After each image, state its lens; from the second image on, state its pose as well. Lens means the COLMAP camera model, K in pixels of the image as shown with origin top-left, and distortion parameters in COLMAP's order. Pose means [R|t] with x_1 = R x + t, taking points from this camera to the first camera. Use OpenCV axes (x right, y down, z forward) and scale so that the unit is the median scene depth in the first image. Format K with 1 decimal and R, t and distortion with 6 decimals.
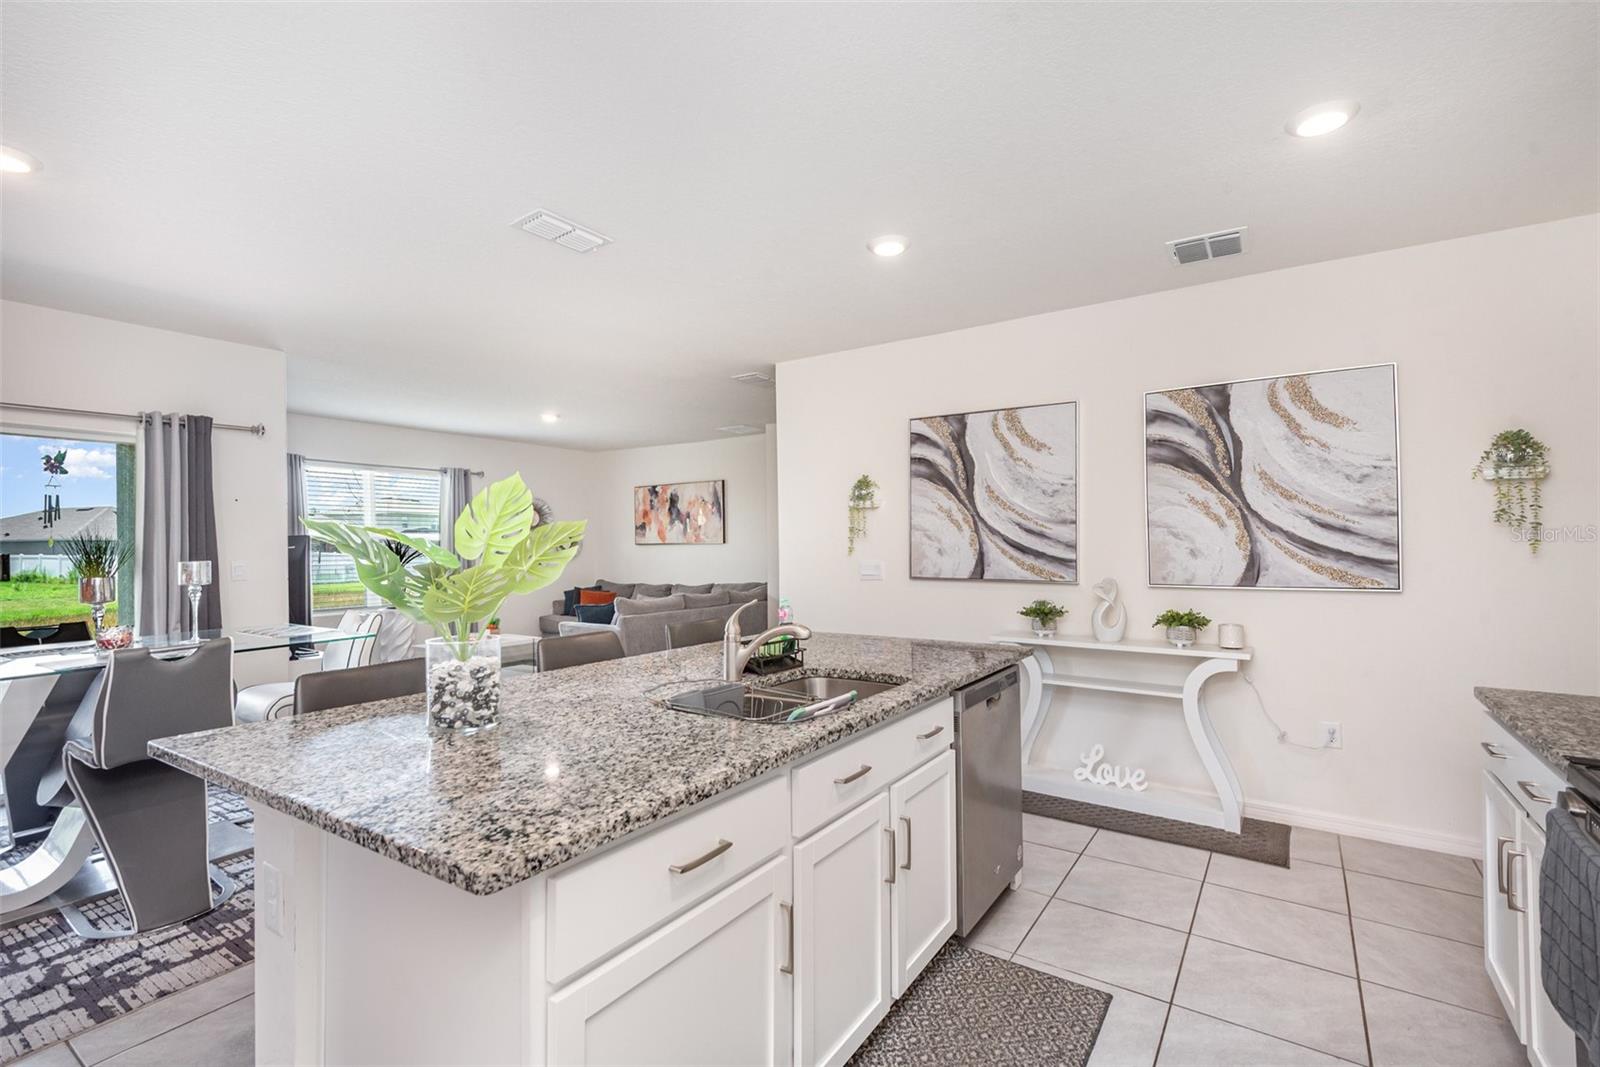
lens RADIAL K [[725.4, 0, 804.7], [0, 725.4, 547.3], [0, 0, 1]] dist [0.031375, -0.006761]
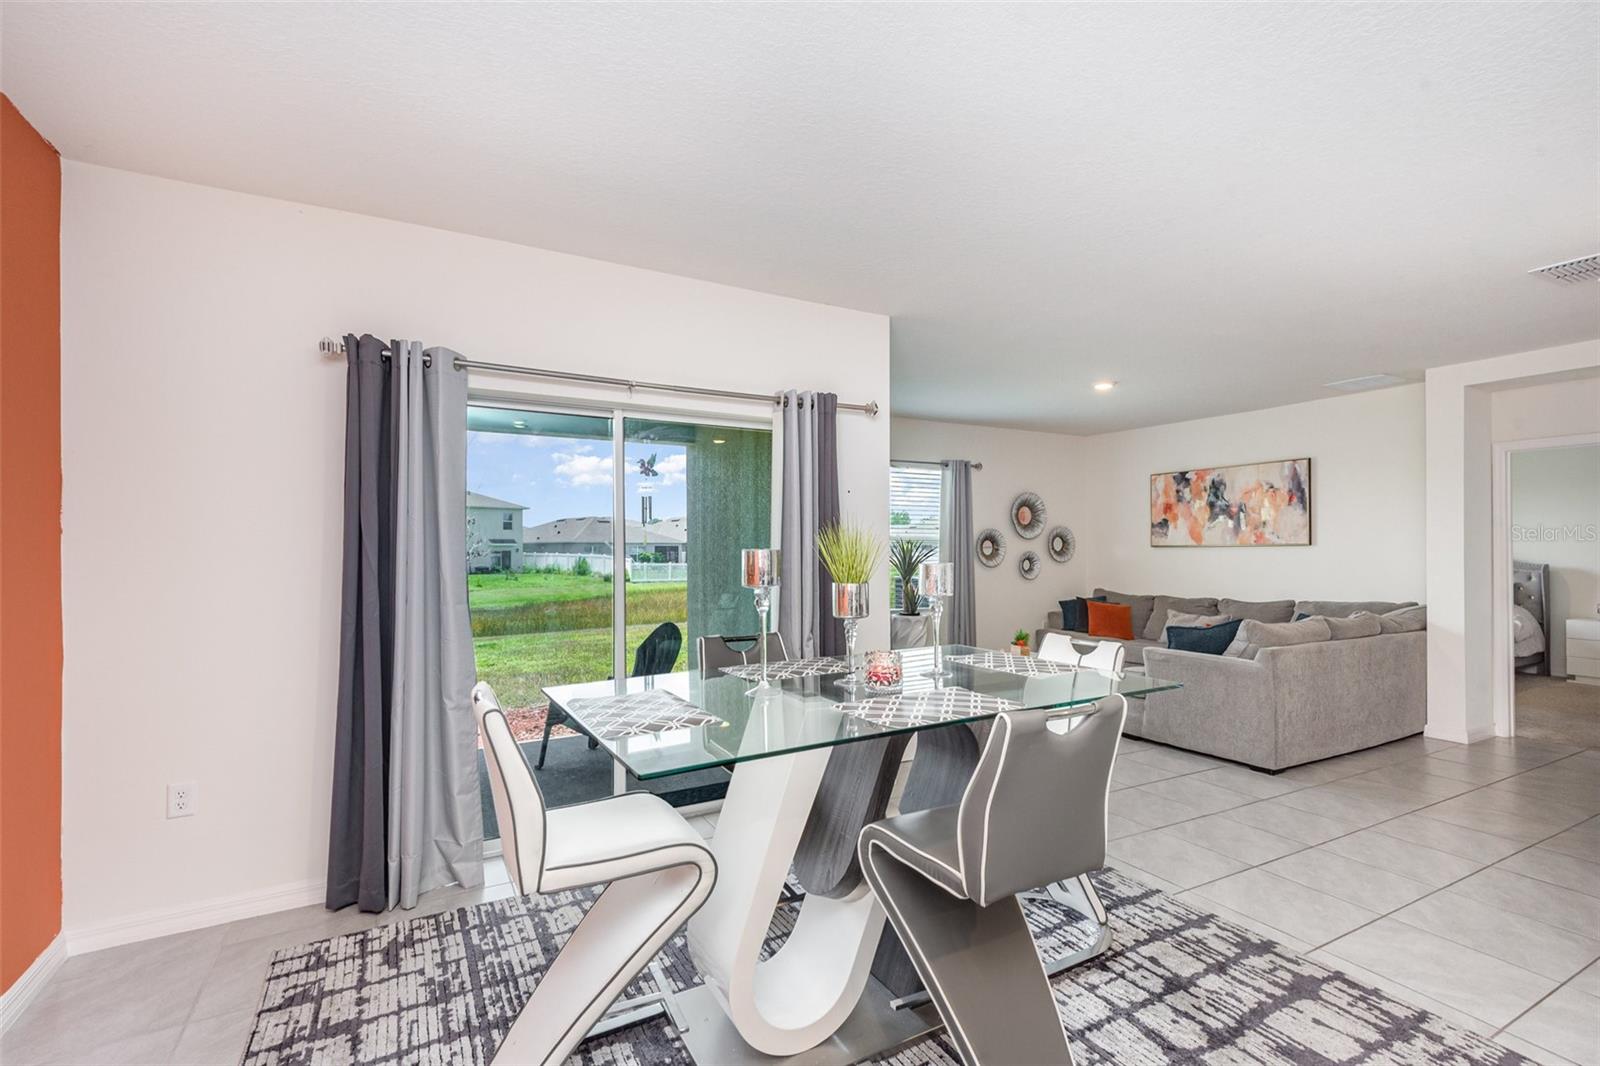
lens RADIAL K [[725.4, 0, 808.1], [0, 725.4, 542.5], [0, 0, 1]] dist [0.031375, -0.006761]
pose [[0.894626, 0.003476, -0.446803, -0.472814], [-0.007996, 0.999934, -0.008231, 0.002950], [0.446745, 0.010936, 0.894594, 0.241856]]
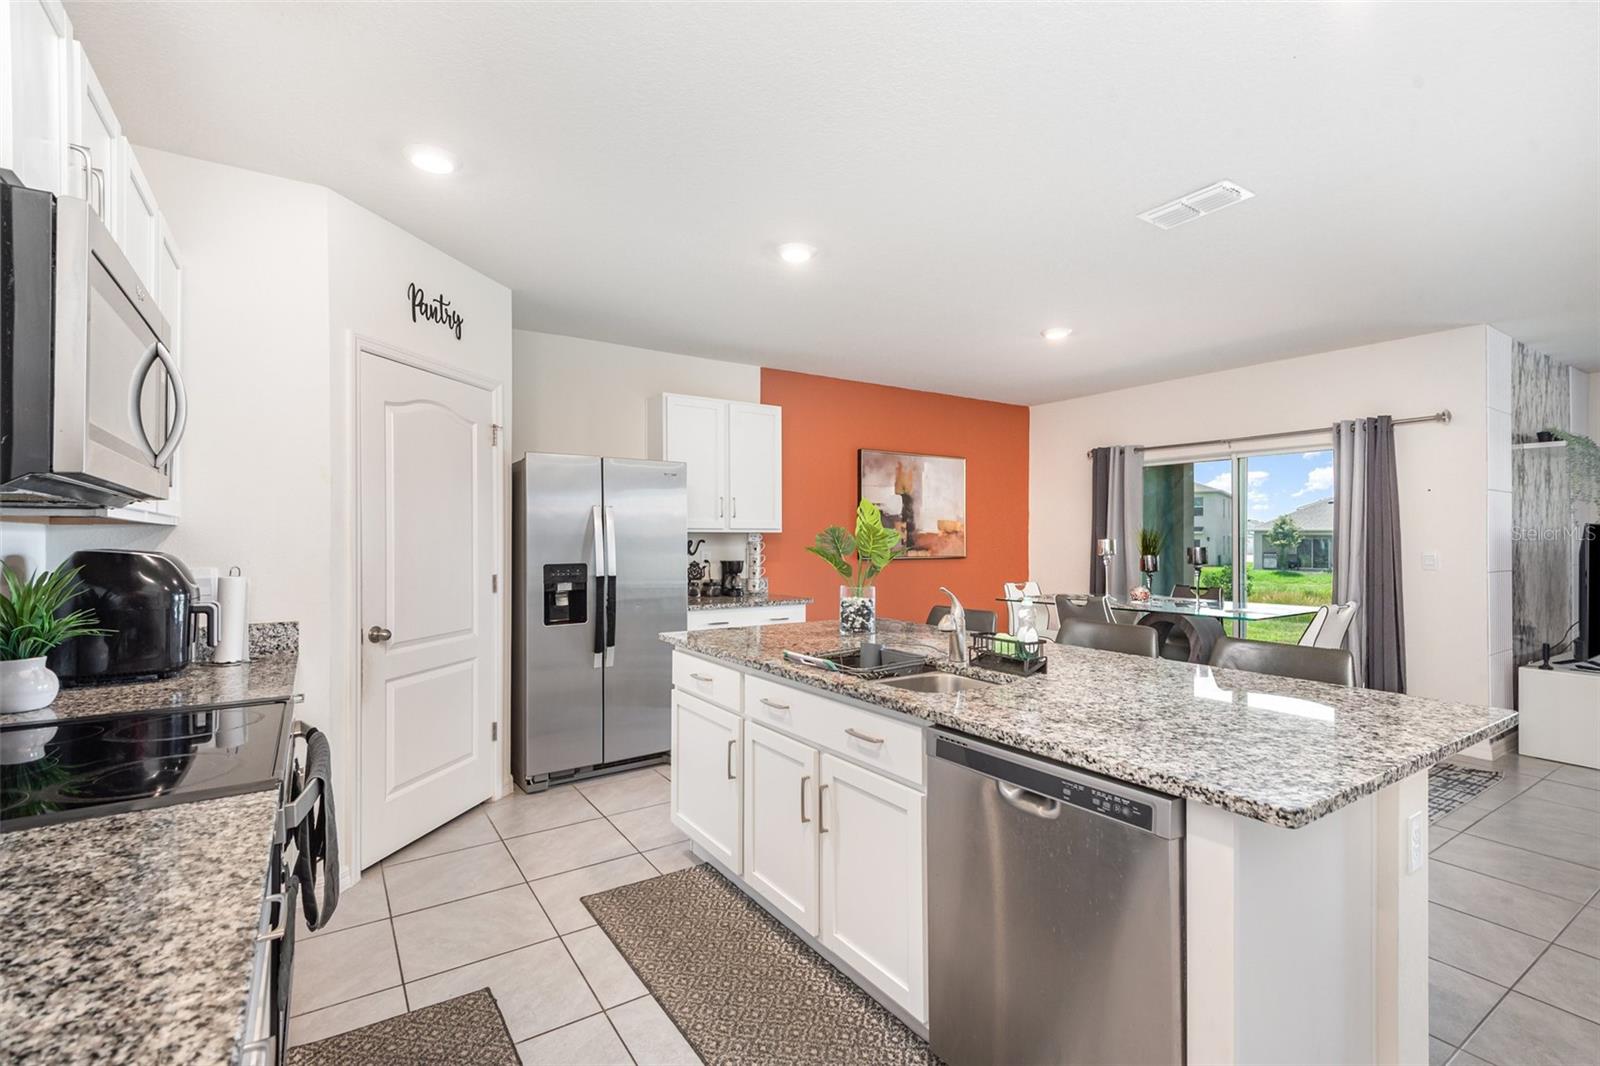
lens RADIAL K [[725.4, 0, 791.5], [0, 725.4, 538.7], [0, 0, 1]] dist [0.031375, -0.006761]
pose [[-0.375159, 0.008242, -0.926924, 0.536219], [-0.002339, 0.999949, 0.009838, -0.005796], [0.926957, 0.005859, -0.375121, 0.624625]]
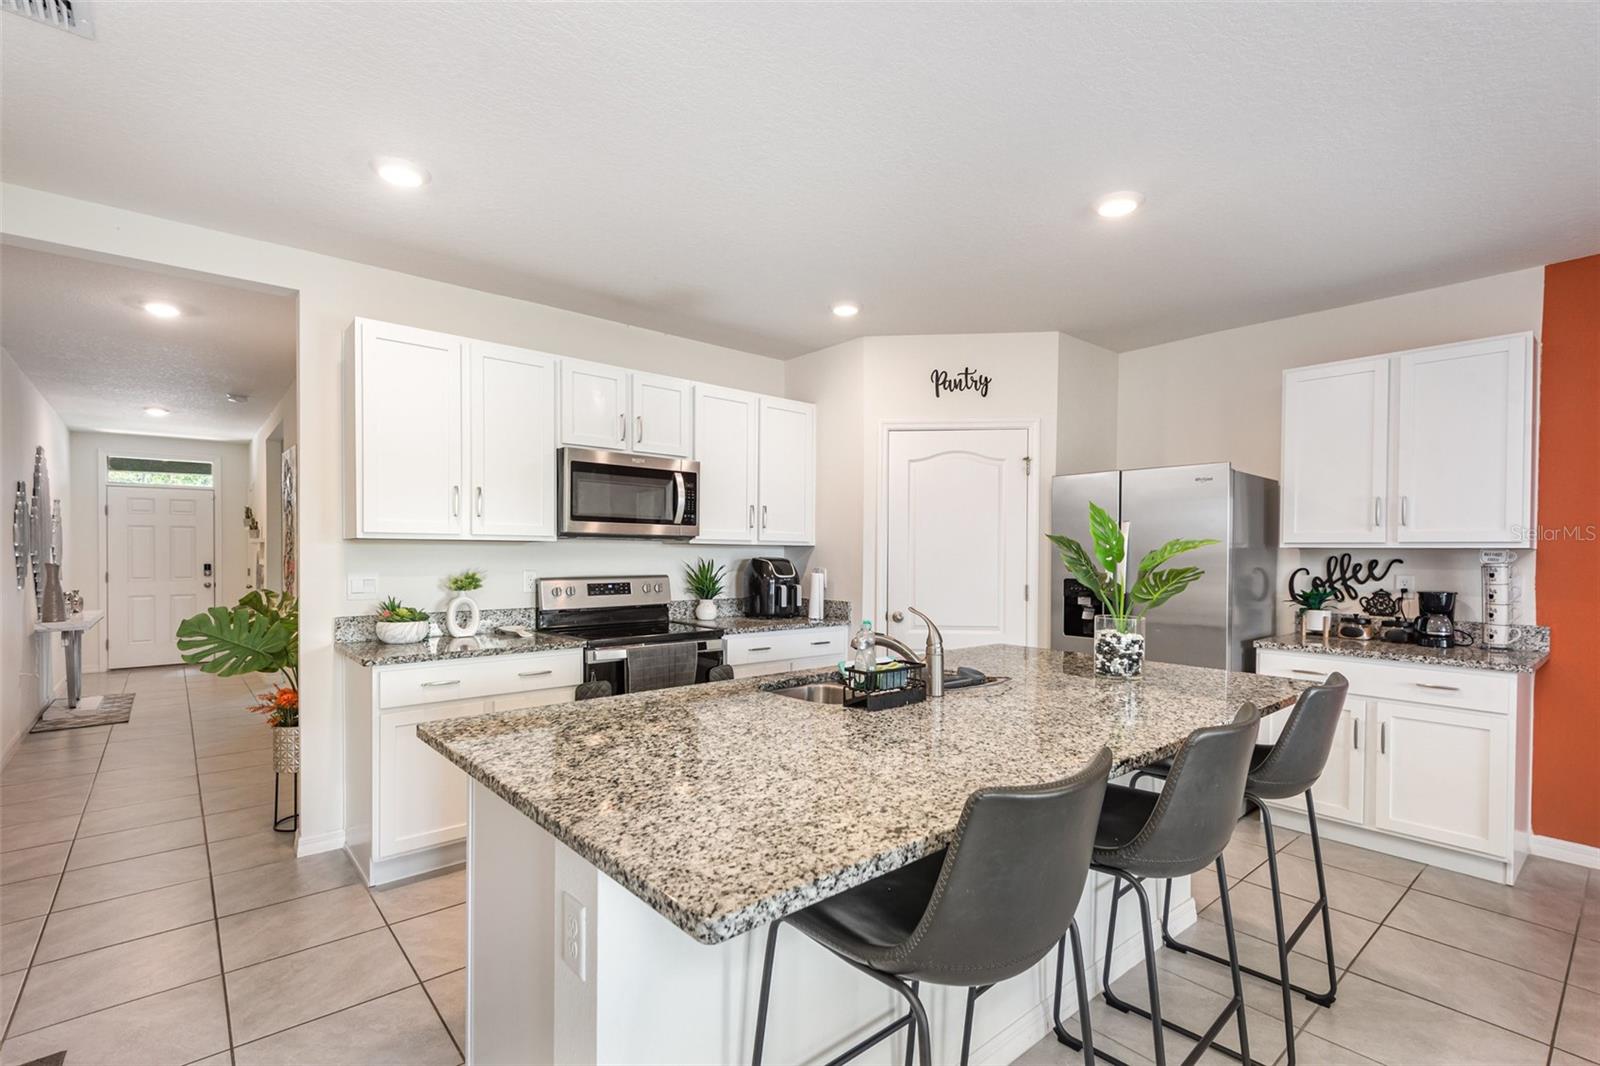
lens RADIAL K [[725.4, 0, 800.8], [0, 725.4, 570.0], [0, 0, 1]] dist [0.031375, -0.006761]
pose [[-0.966808, -0.005502, 0.255443, -0.090959], [0.000396, 0.999735, 0.023033, 0.000803], [-0.255502, 0.022369, -0.966550, 1.031100]]
